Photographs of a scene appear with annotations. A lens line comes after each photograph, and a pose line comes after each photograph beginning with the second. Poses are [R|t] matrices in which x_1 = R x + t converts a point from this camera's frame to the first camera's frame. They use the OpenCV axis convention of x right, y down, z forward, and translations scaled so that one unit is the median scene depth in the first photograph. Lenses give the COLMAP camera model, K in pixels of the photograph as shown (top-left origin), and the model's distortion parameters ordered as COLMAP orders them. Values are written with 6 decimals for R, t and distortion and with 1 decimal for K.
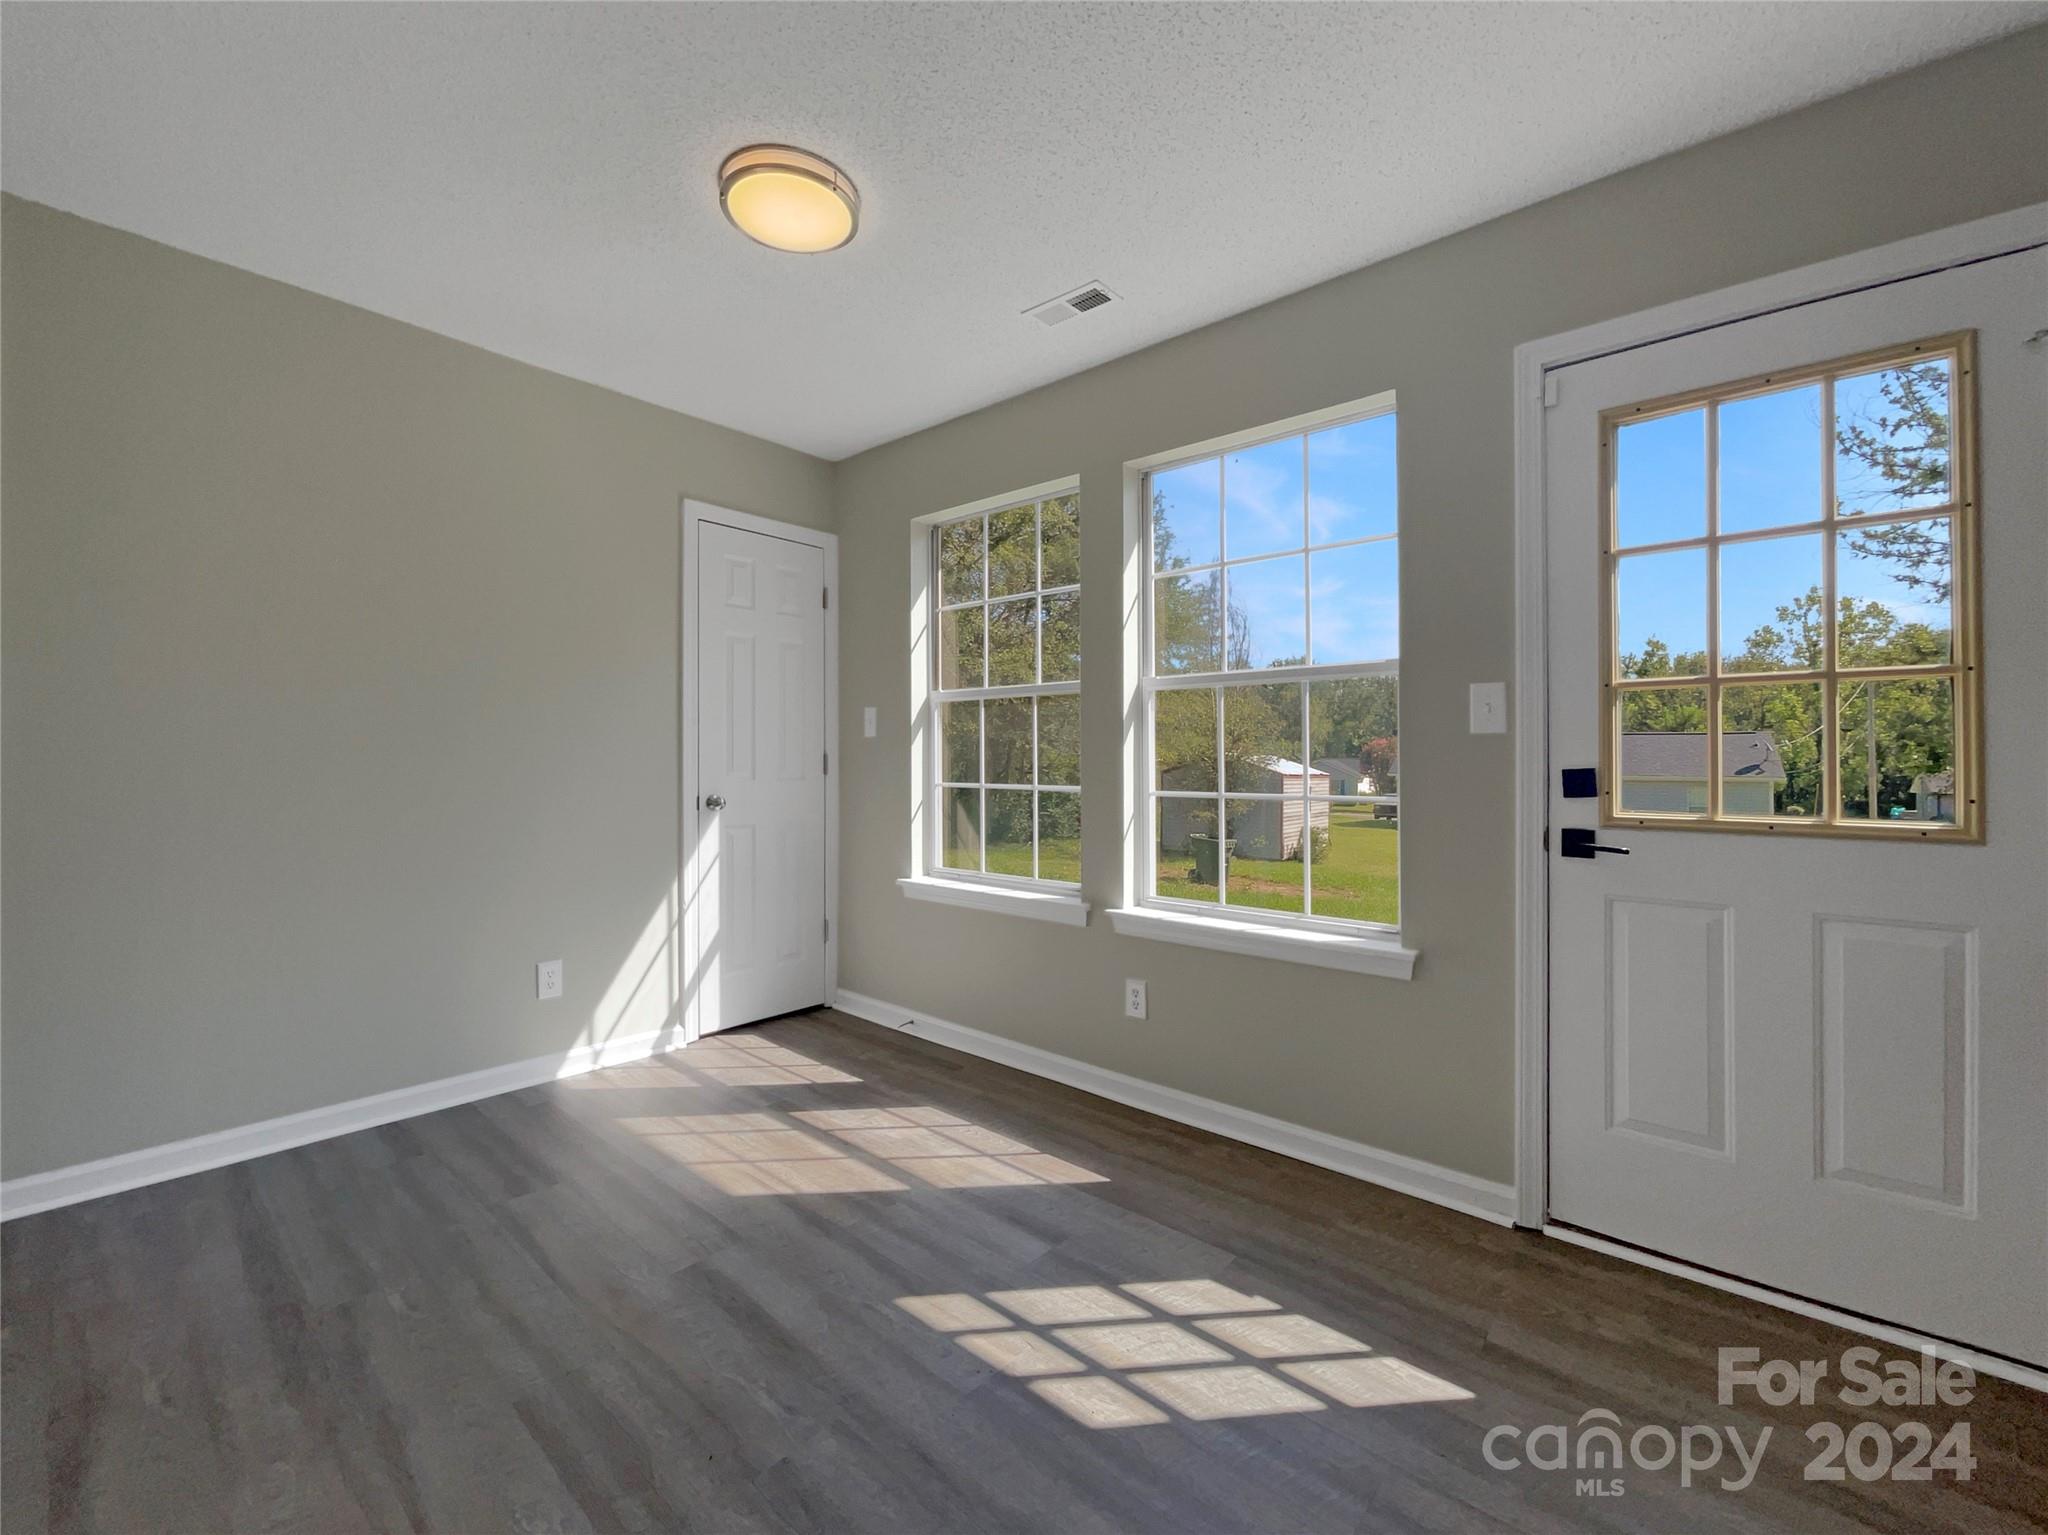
lens RADIAL K [[871.3, 0, 1024.0], [0, 871.3, 767.5], [0, 0, 1]] dist [-0.003734, -0.000057]
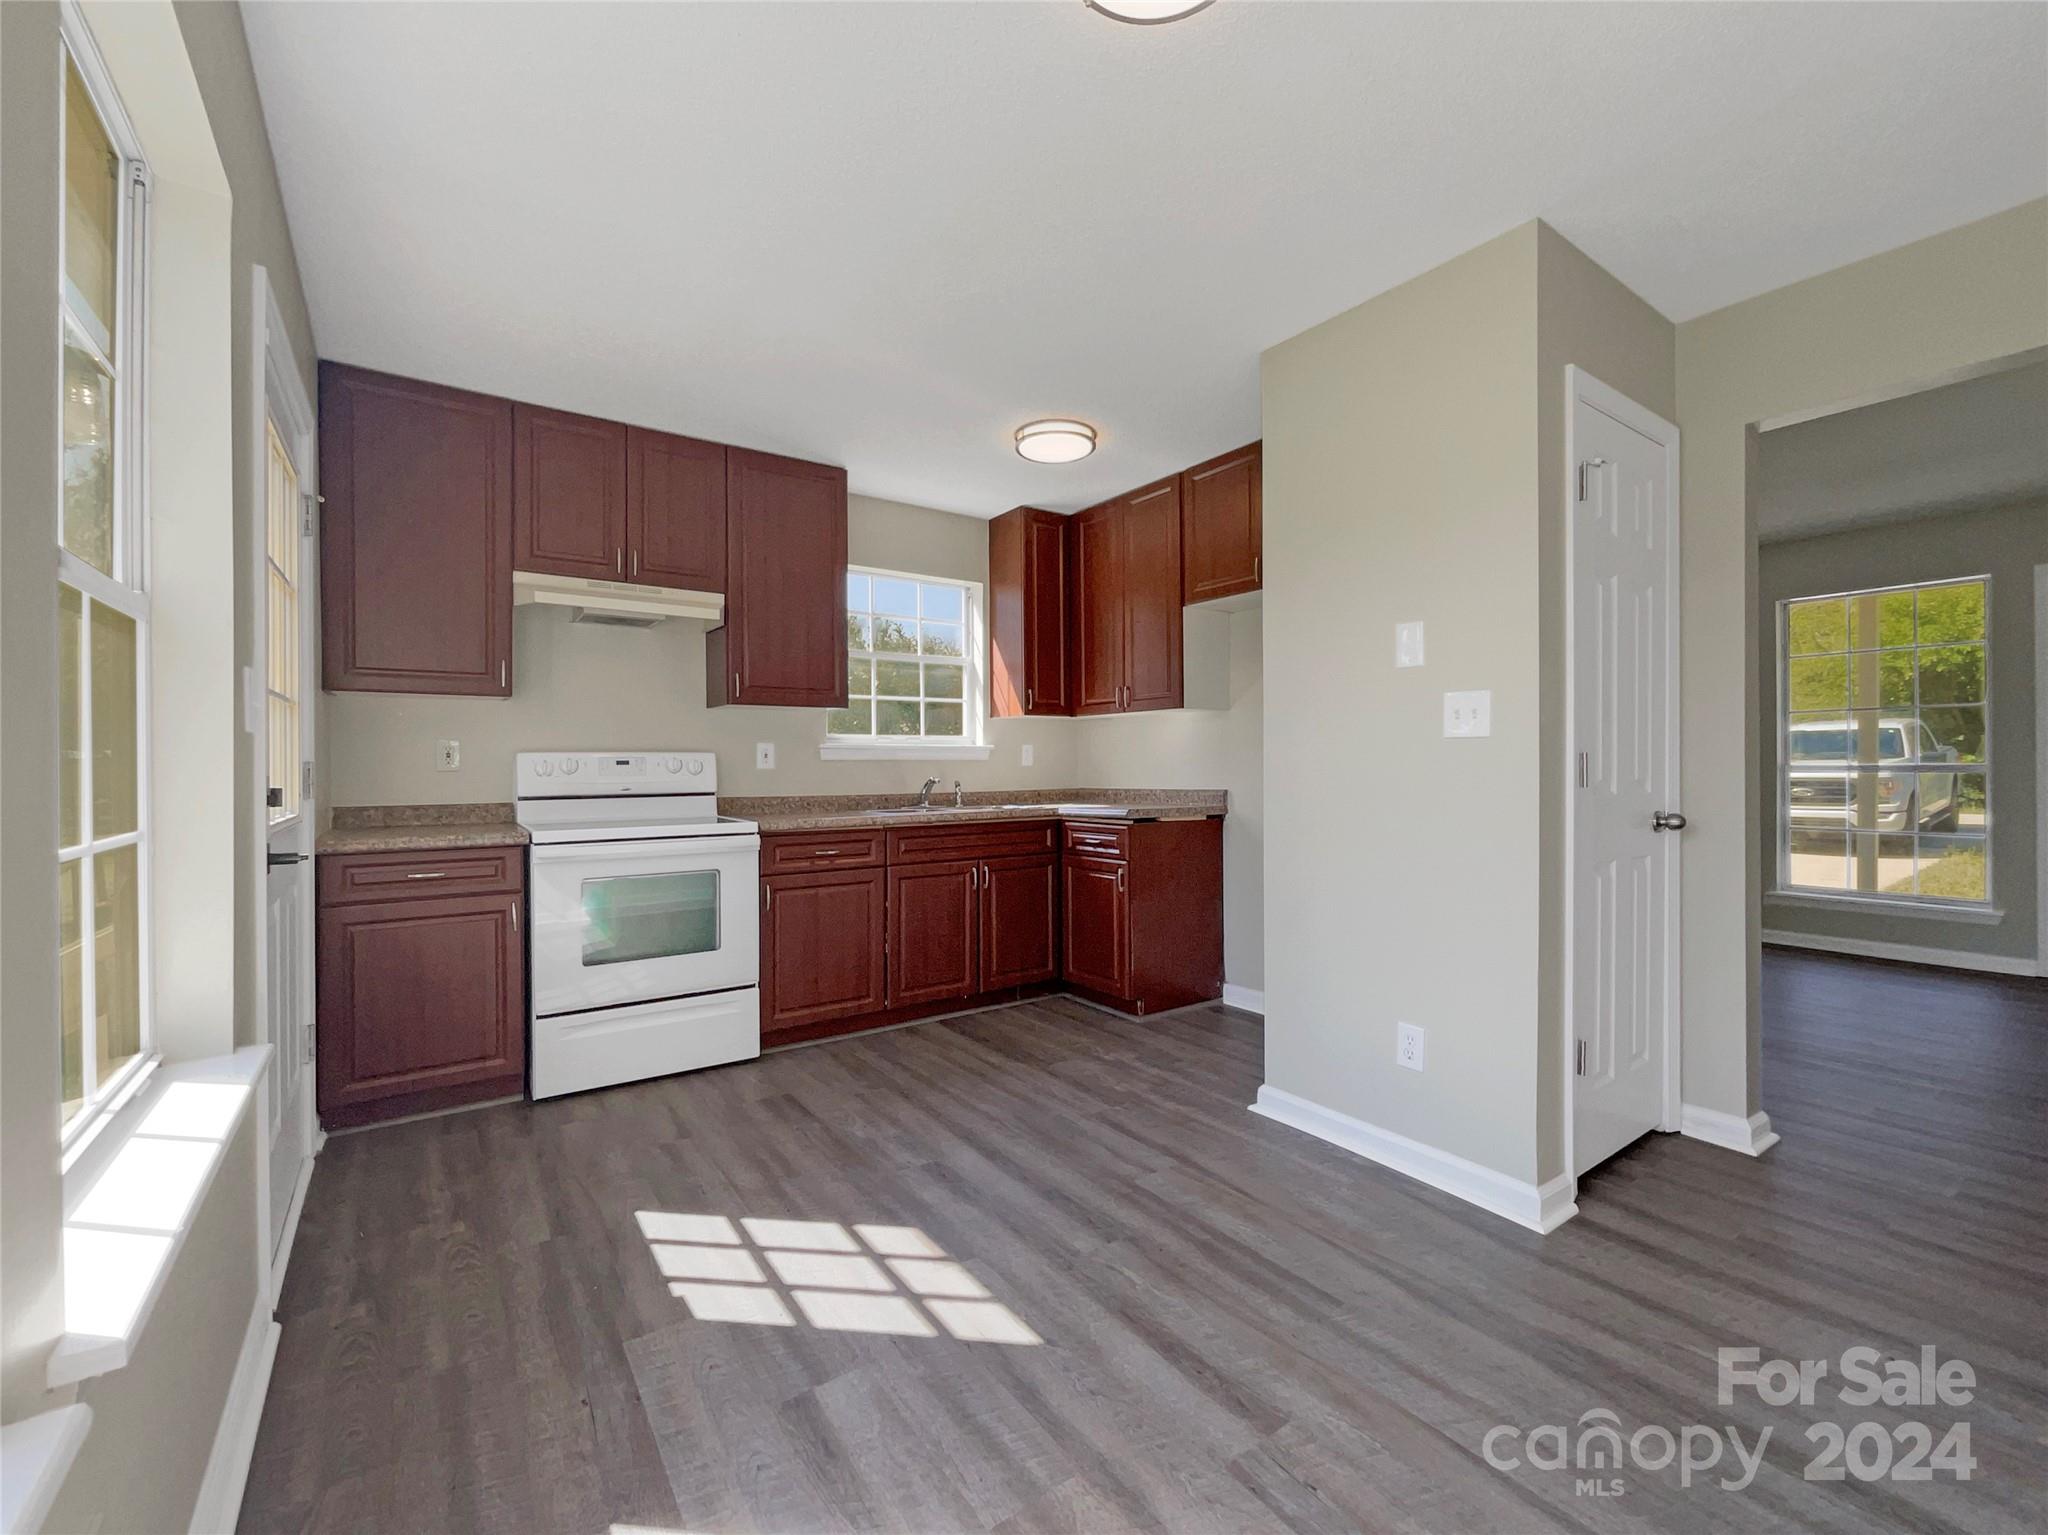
lens RADIAL K [[871.3, 0, 1024.0], [0, 871.3, 767.5], [0, 0, 1]] dist [-0.003734, -0.000057]
pose [[-0.973352, -0.002414, 0.229304, -0.141538], [-0.001782, 0.999994, 0.002966, -0.002939], [-0.229310, 0.002479, -0.973350, 0.739991]]
